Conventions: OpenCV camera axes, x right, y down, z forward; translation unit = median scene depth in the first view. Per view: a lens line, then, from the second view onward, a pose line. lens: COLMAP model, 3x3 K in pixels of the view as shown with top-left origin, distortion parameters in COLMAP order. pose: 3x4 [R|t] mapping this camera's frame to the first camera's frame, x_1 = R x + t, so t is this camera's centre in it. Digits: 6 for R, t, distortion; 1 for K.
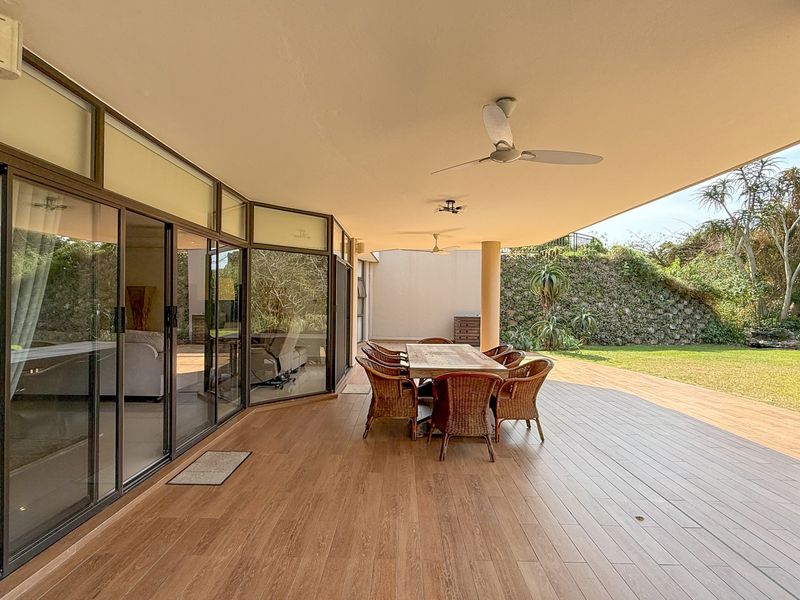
lens RADIAL K [[442.7, 0, 399.8], [0, 442.7, 300.0], [0, 0, 1]] dist [-0.003102, -0.000504]
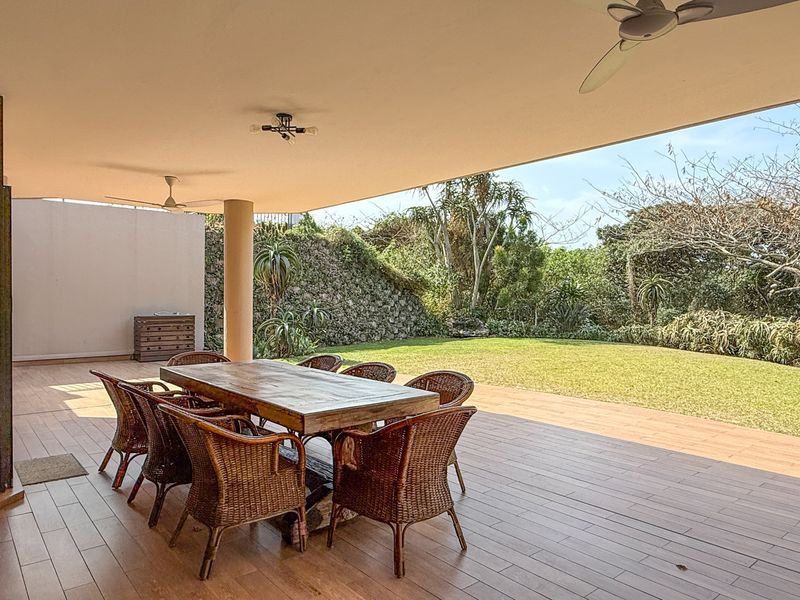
lens RADIAL K [[545.6, 0, 399.1], [0, 545.6, 299.0], [0, 0, 1]] dist [-0.000758, 0.000383]
pose [[0.745223, -0.010557, 0.666732, -0.111443], [0.003217, 0.999920, 0.012237, 0.004003], [-0.666808, -0.006975, 0.745197, 0.160550]]
